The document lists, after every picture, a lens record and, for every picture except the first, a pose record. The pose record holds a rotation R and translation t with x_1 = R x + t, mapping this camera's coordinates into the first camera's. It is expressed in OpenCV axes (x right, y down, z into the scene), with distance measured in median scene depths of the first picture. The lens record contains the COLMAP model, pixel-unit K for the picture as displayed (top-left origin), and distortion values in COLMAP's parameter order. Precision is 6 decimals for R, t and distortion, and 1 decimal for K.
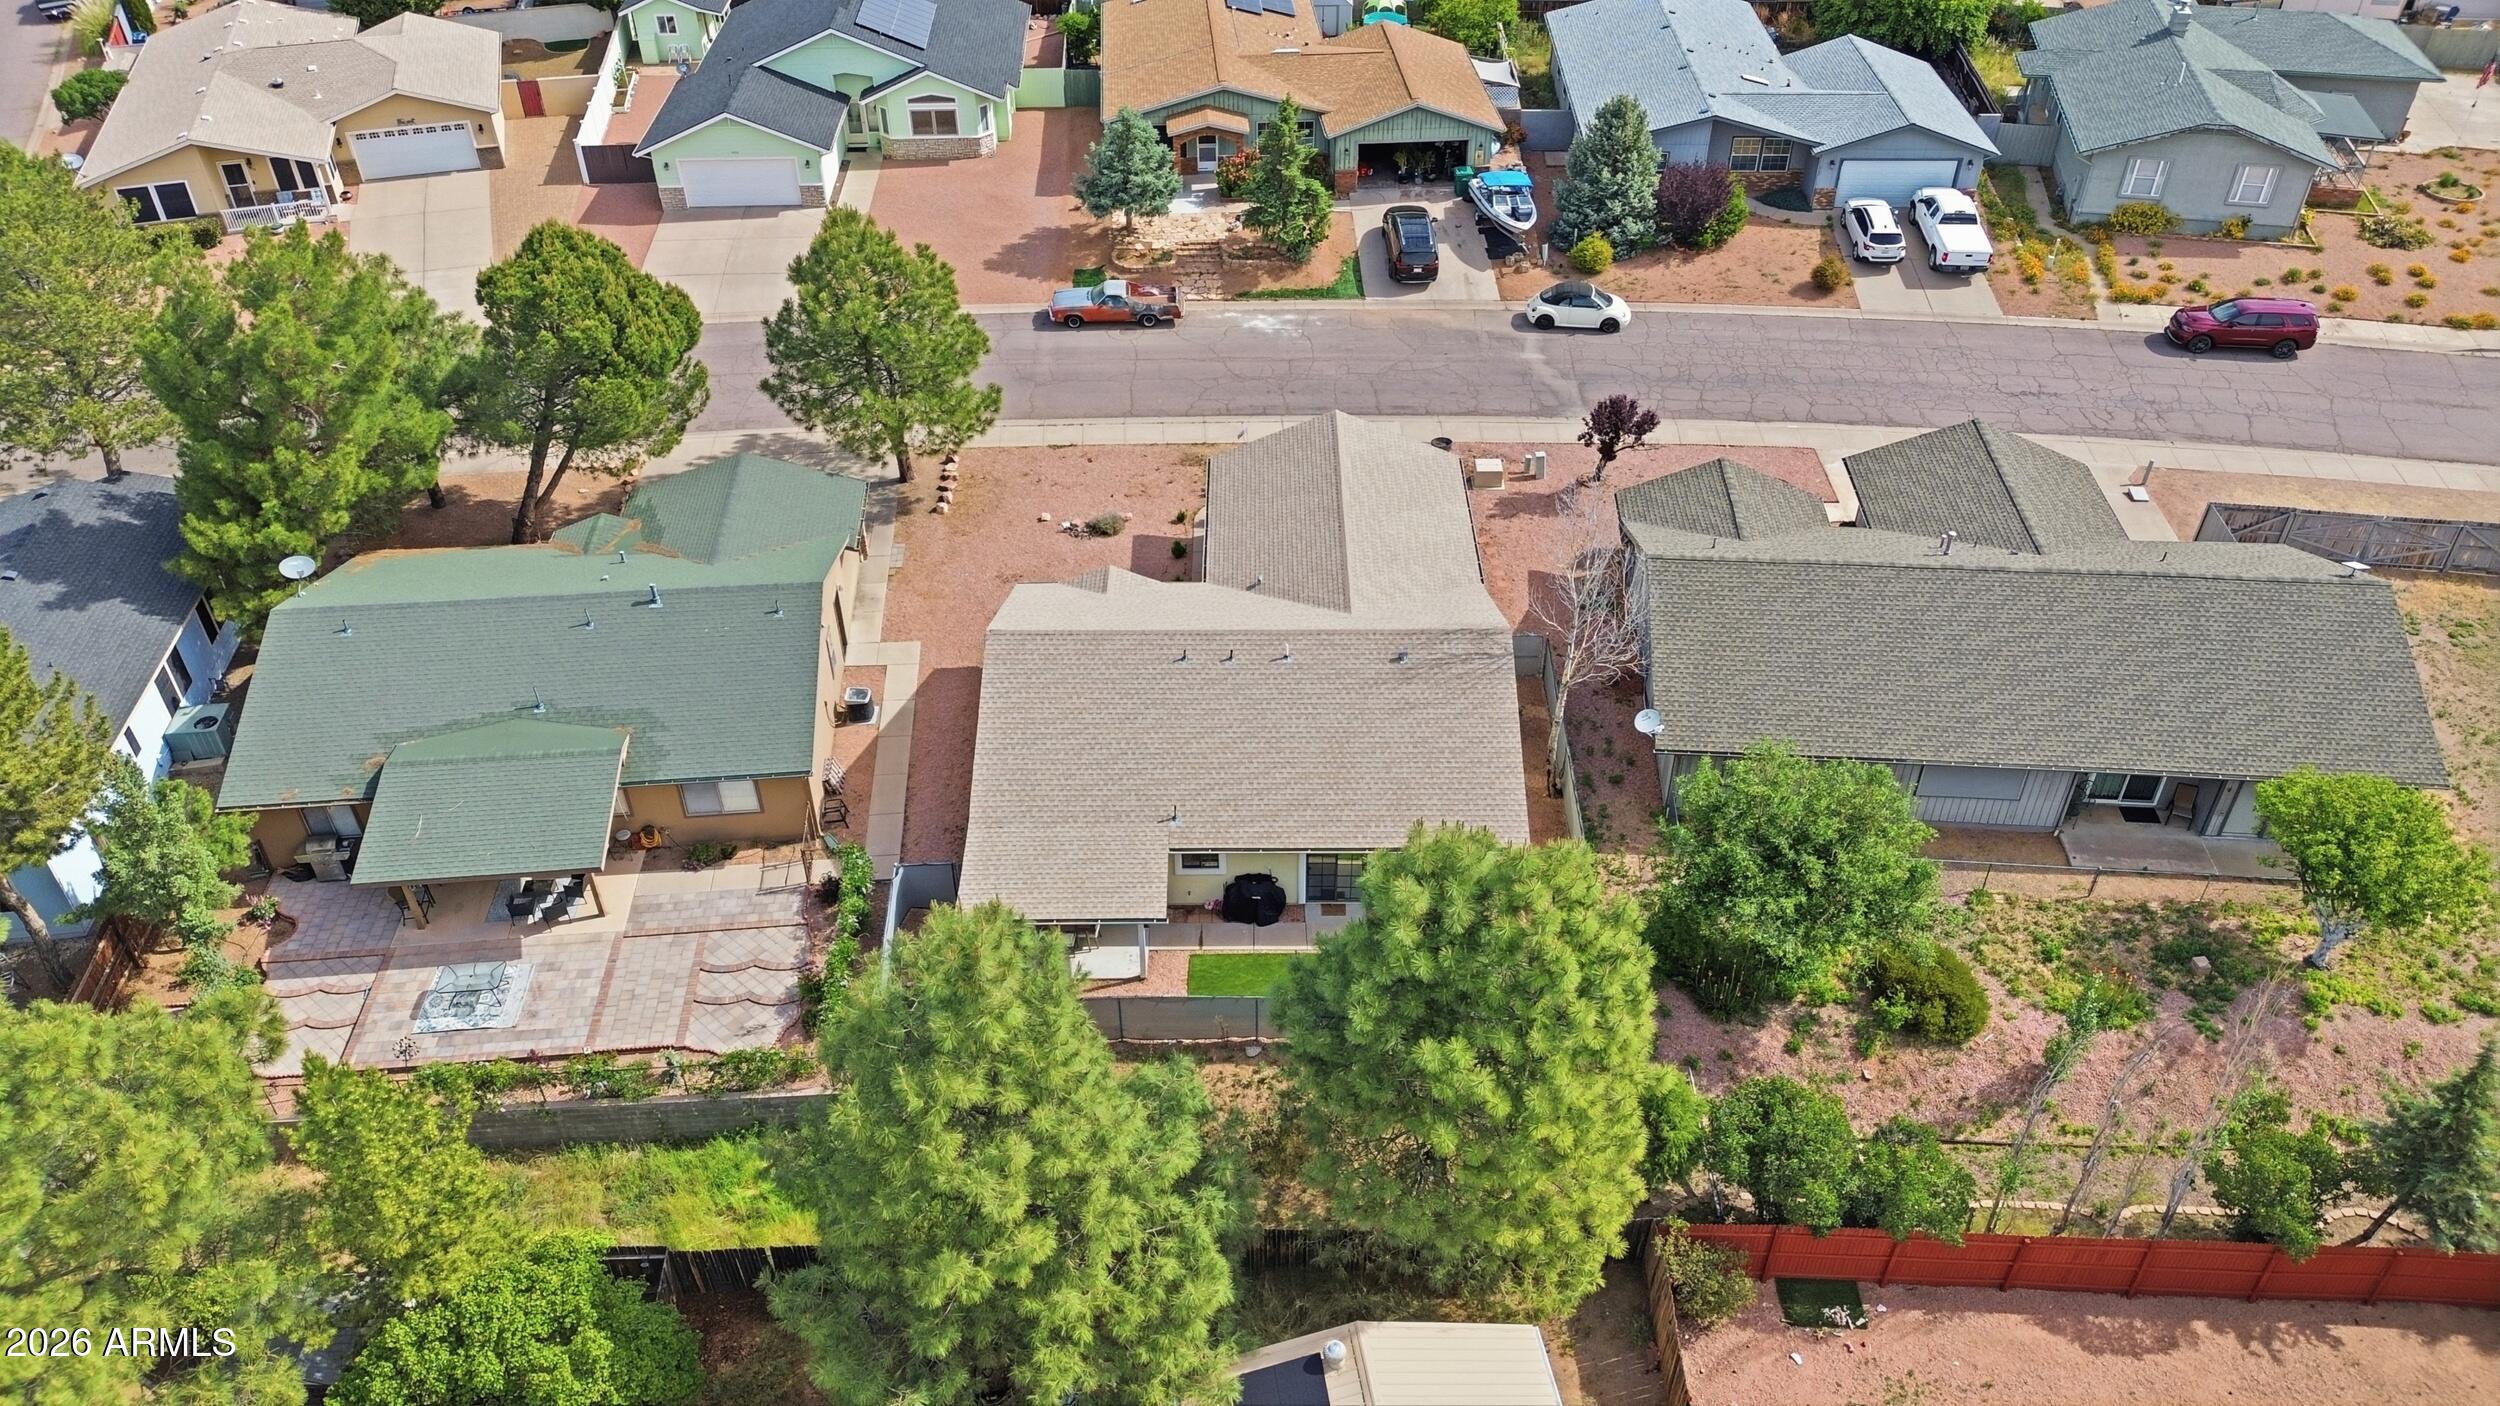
lens RADIAL K [[1758.0, 0, 1250.0], [0, 1758.0, 703.0], [0, 0, 1]] dist [0.066069, -0.066997]
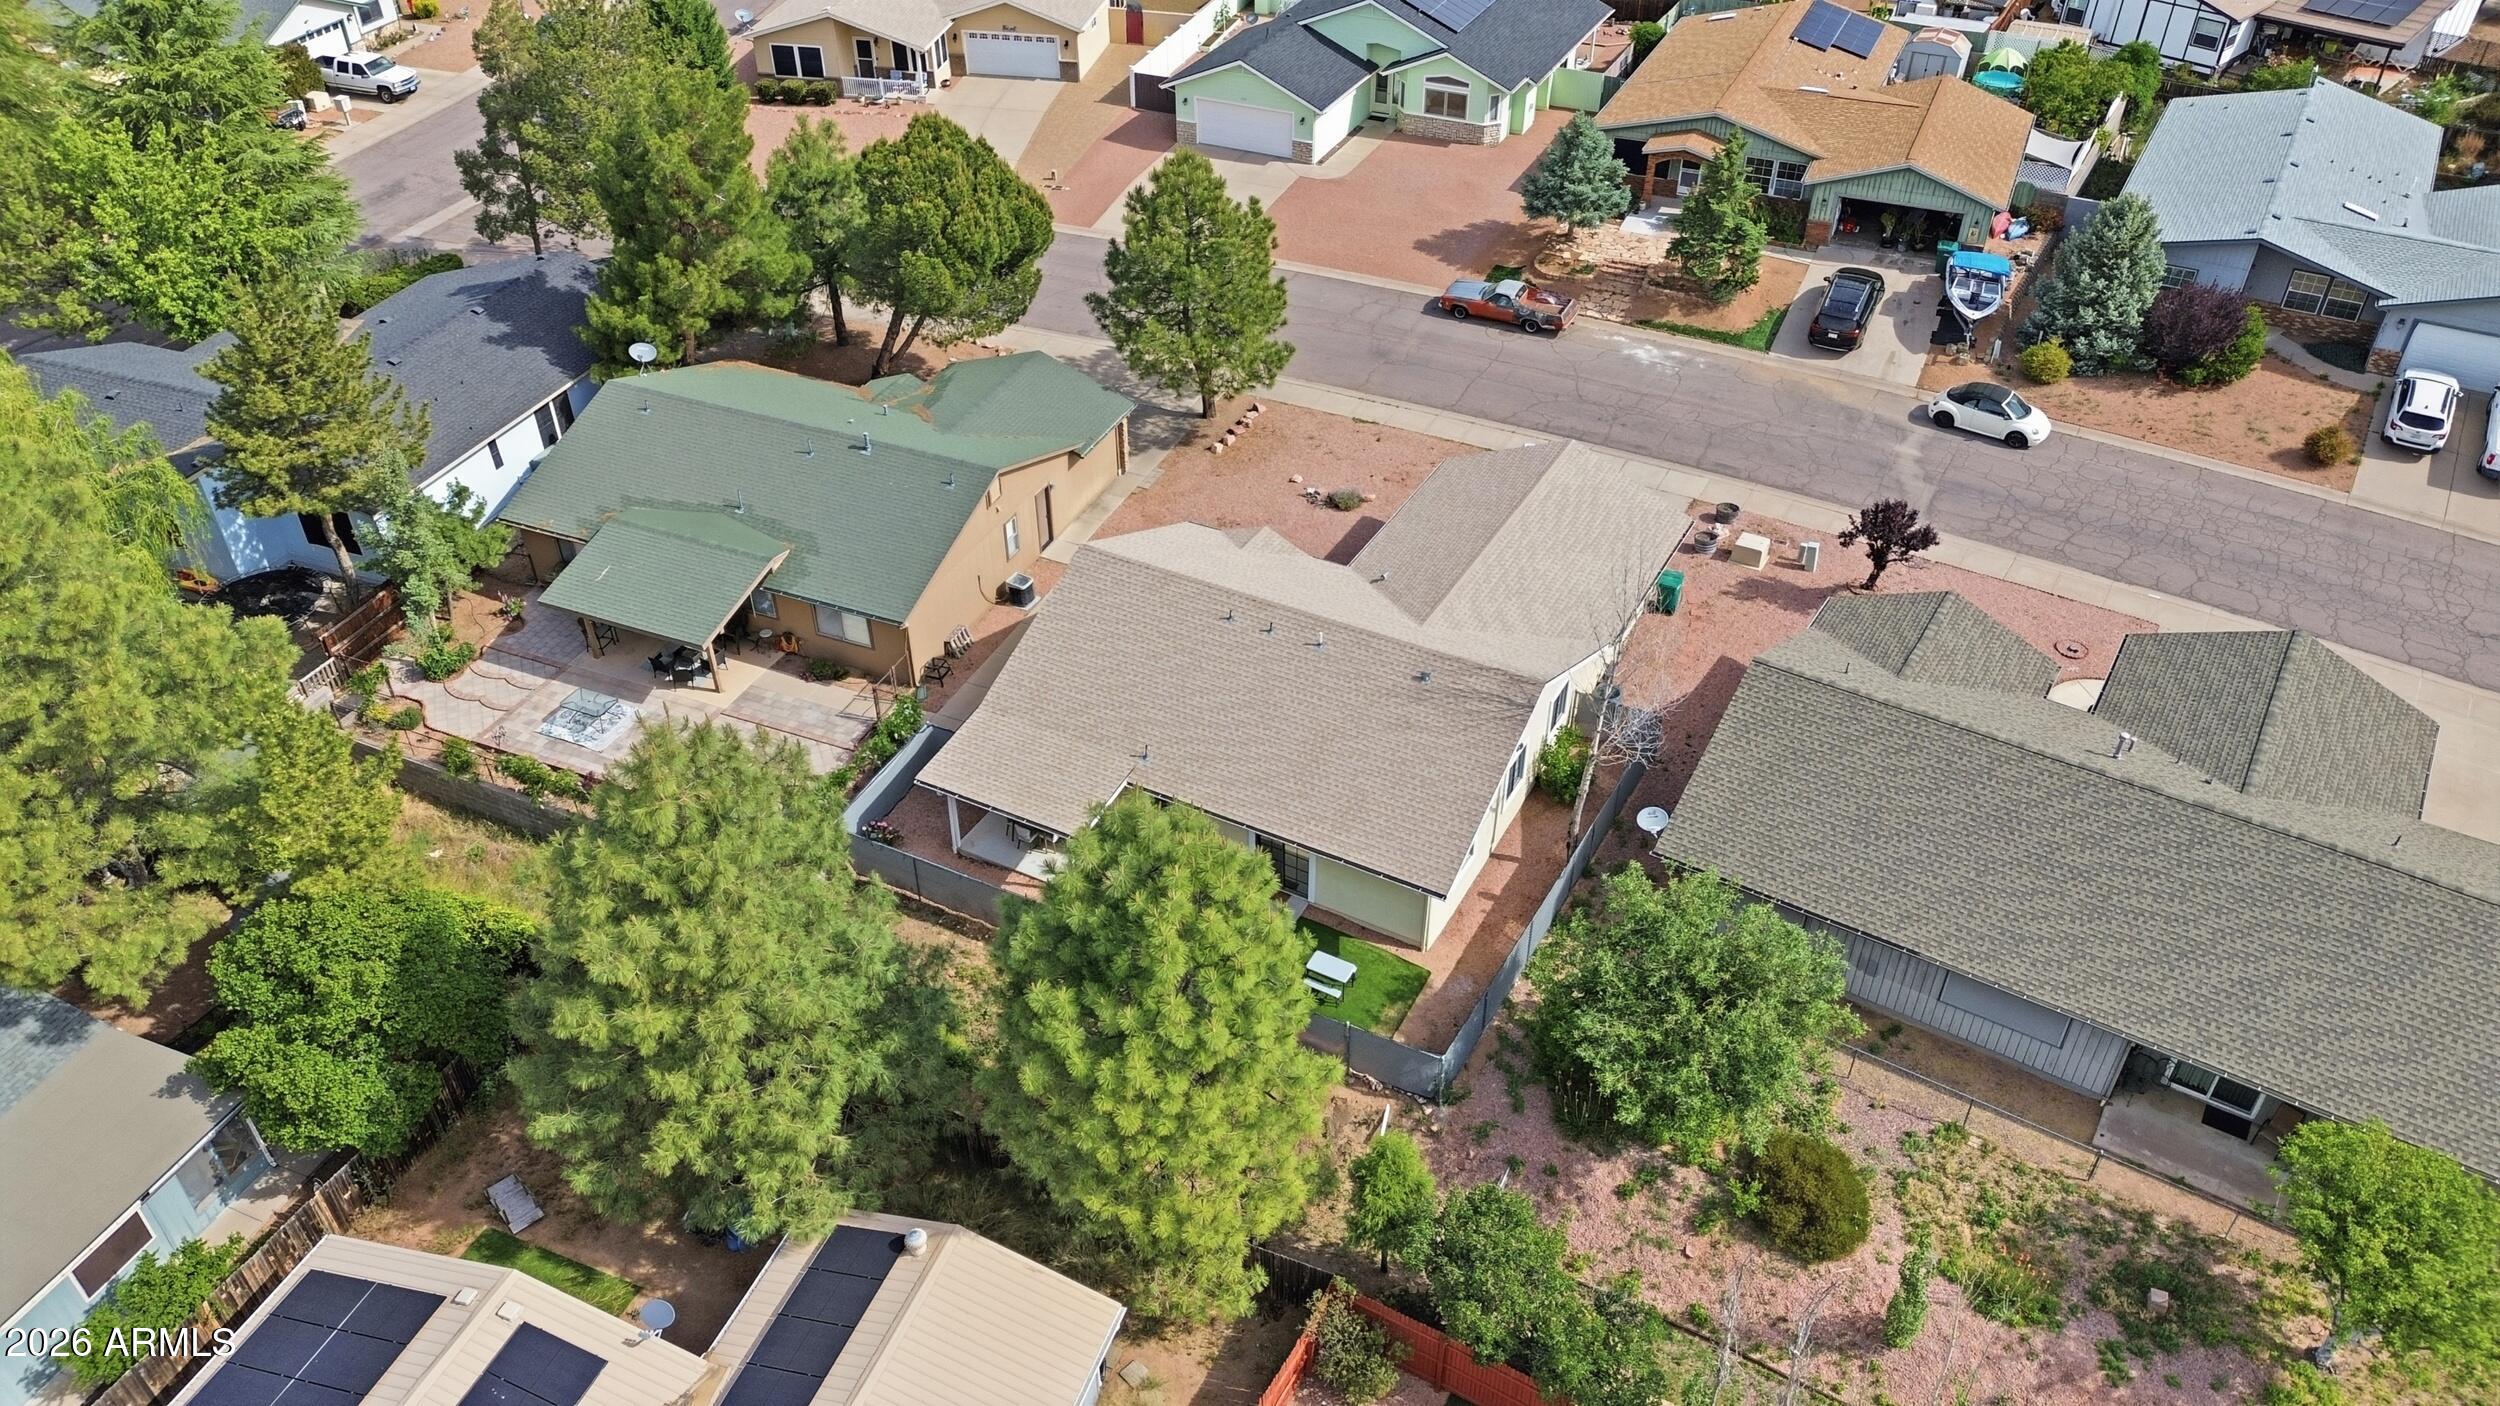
lens RADIAL K [[1758.0, 0, 1250.0], [0, 1758.0, 703.0], [0, 0, 1]] dist [0.066069, -0.066997]
pose [[0.880733, 0.290853, -0.373784, 0.228899], [-0.291456, 0.954925, 0.056313, -0.024228], [0.373315, 0.059345, 0.925805, 0.034708]]
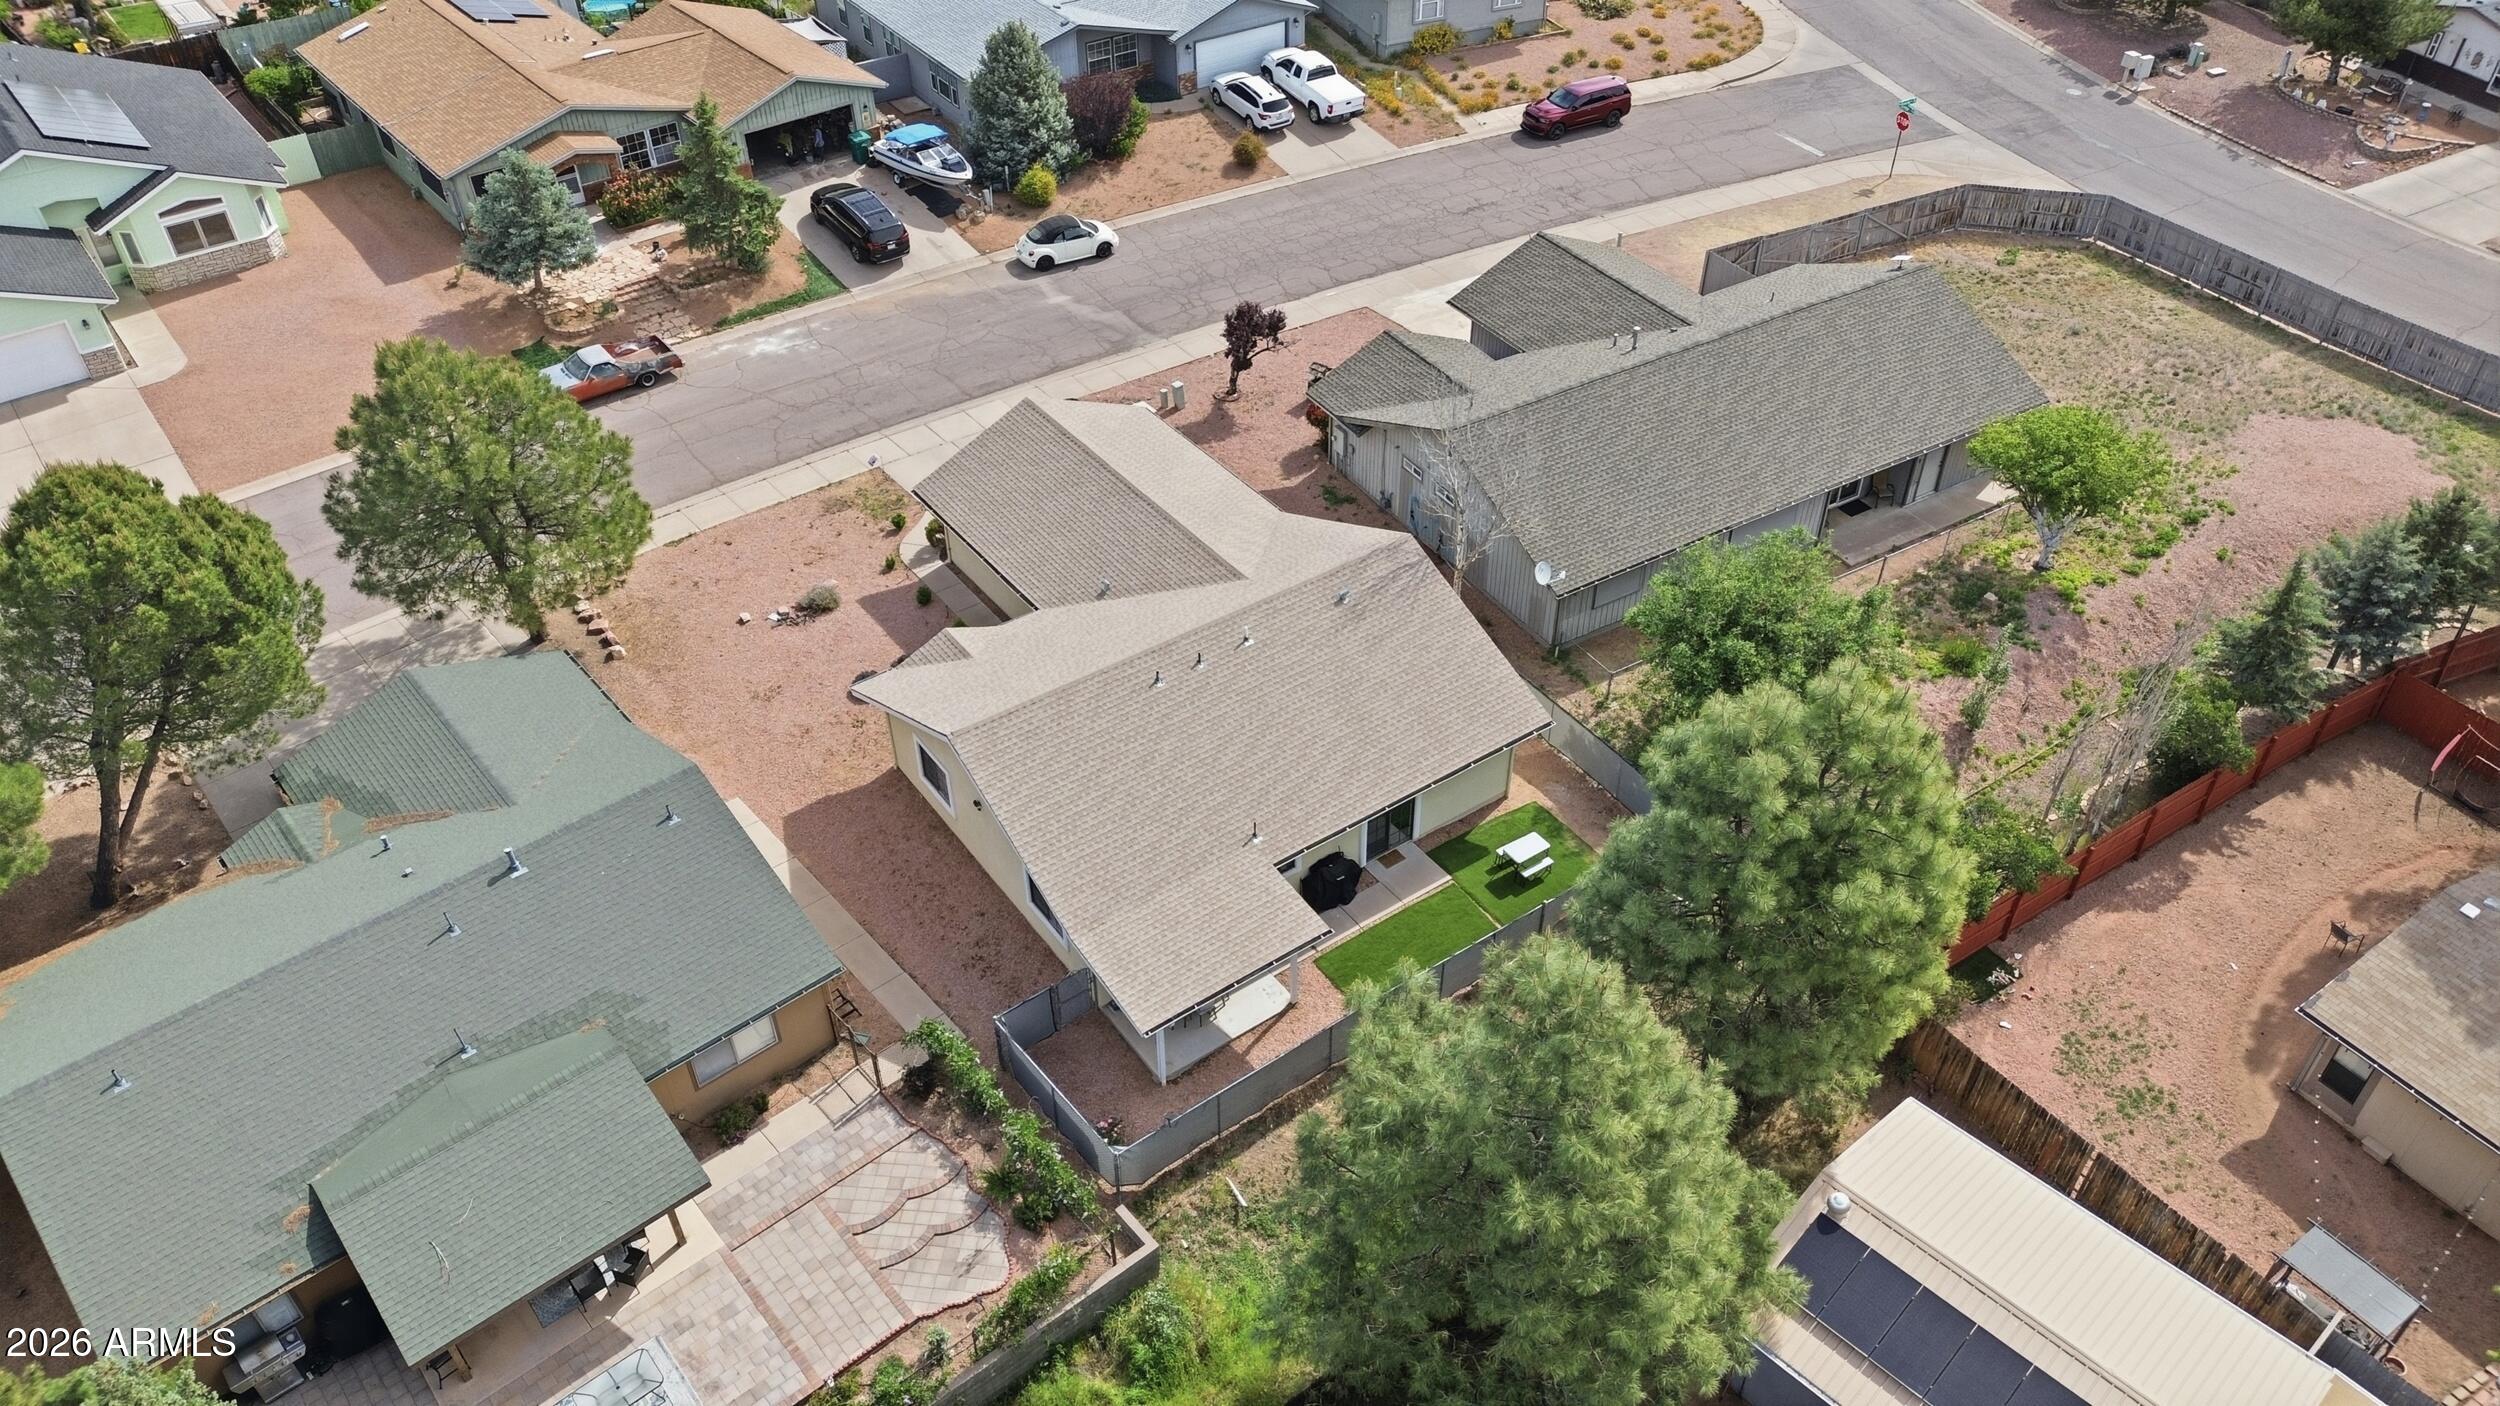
lens RADIAL K [[1758.0, 0, 1250.0], [0, 1758.0, 703.0], [0, 0, 1]] dist [0.066069, -0.066997]
pose [[0.815263, -0.375295, 0.441022, -0.253537], [0.359640, 0.925035, 0.122351, -0.067909], [-0.453878, 0.058861, 0.889118, 0.094182]]
